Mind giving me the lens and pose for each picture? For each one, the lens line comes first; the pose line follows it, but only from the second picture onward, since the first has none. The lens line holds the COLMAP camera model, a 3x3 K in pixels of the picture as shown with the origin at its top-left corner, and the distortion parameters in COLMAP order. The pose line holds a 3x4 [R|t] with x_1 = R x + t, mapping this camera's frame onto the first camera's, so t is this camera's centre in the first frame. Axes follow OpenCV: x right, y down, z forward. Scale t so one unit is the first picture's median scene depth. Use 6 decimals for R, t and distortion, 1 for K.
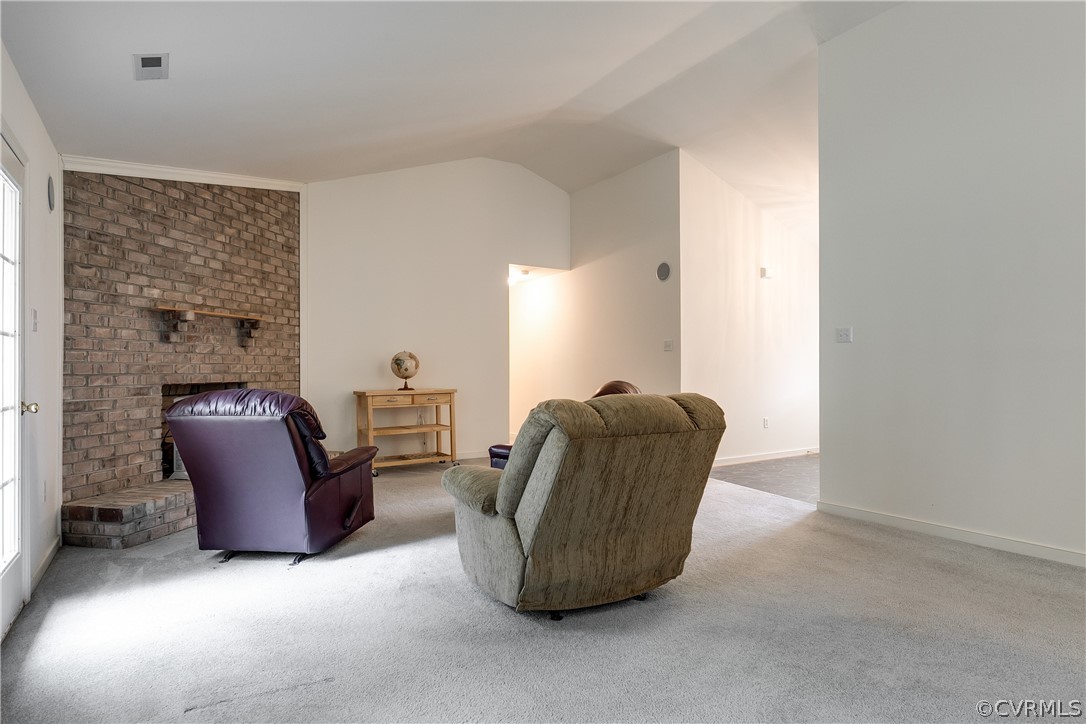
lens RADIAL K [[580.0, 0, 546.1], [0, 580.0, 365.6], [0, 0, 1]] dist [-0.002906, 0.000807]
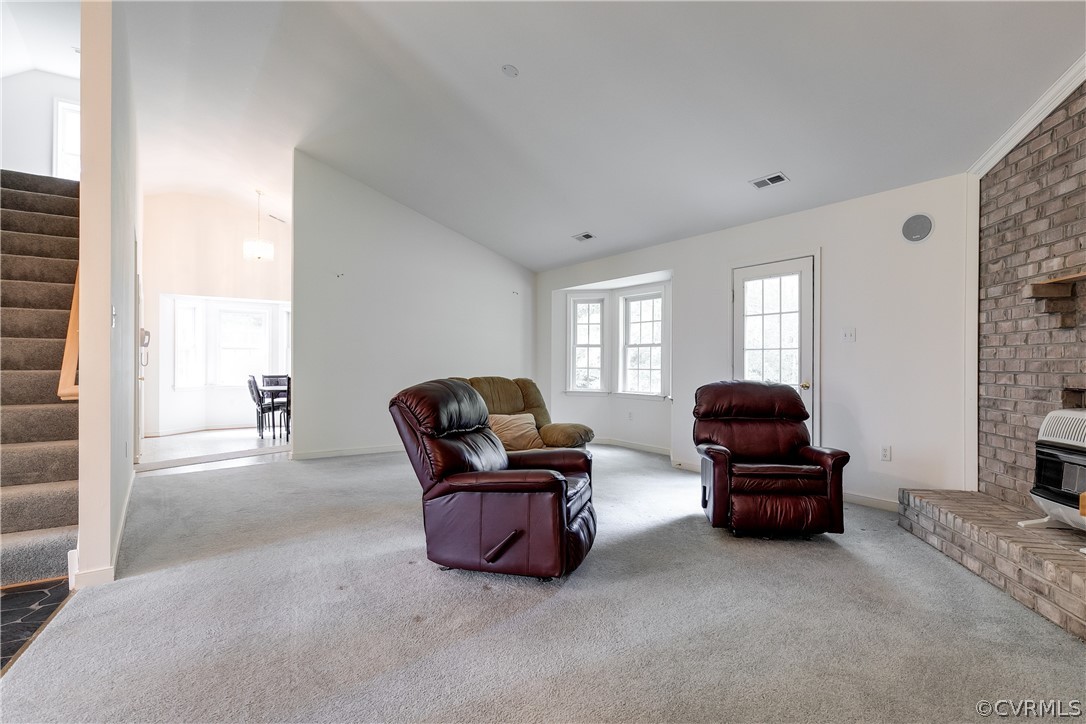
lens RADIAL K [[563.5, 0, 546.2], [0, 563.5, 364.0], [0, 0, 1]] dist [-0.000608, 0.001244]
pose [[-0.999440, 0.000364, -0.033451, -0.000627], [0.000536, 0.999987, -0.005127, 0.006111], [0.033449, -0.005142, -0.999427, 1.734930]]
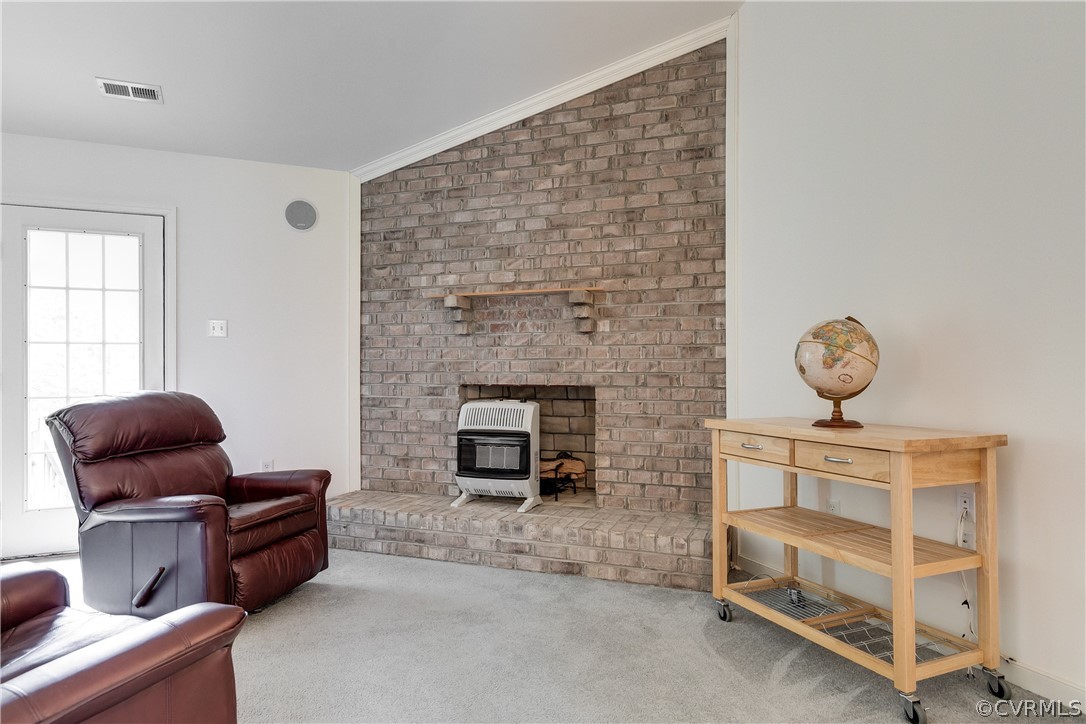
lens RADIAL K [[650.0, 0, 548.1], [0, 650.0, 363.3], [0, 0, 1]] dist [-0.000098, 0.000455]
pose [[-0.148791, 0.001694, -0.988867, 0.278590], [0.008271, 0.999966, 0.000469, 0.001874], [0.988834, -0.008110, -0.148800, 1.318219]]
